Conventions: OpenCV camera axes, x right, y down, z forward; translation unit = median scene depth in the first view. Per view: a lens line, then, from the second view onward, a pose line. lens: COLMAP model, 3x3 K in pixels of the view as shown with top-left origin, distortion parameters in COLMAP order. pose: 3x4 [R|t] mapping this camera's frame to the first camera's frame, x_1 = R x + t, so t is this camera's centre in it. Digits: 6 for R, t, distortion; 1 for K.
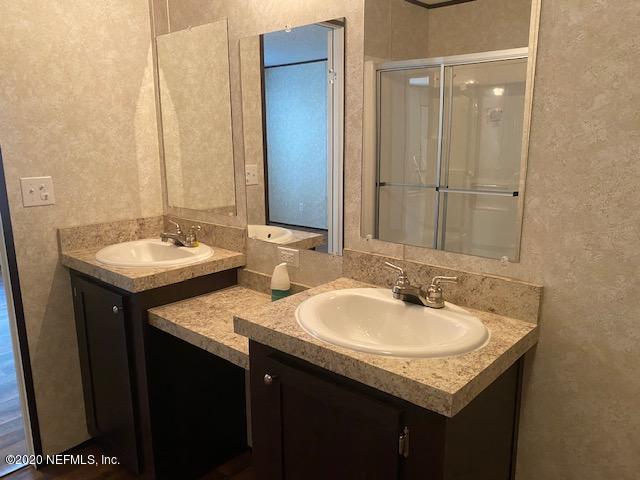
lens RADIAL K [[482.3, 0, 321.3], [0, 482.3, 242.3], [0, 0, 1]] dist [0.059201, -0.043852]
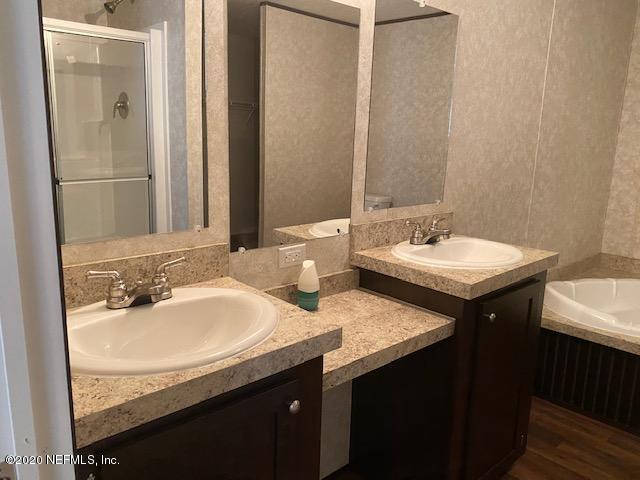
lens RADIAL K [[482.3, 0, 320.8], [0, 482.3, 236.9], [0, 0, 1]] dist [0.059201, -0.043852]
pose [[0.100890, -0.197484, 0.975101, -1.062482], [0.160848, 0.970445, 0.179899, -0.169509], [-0.981809, 0.138693, 0.129673, 0.997782]]
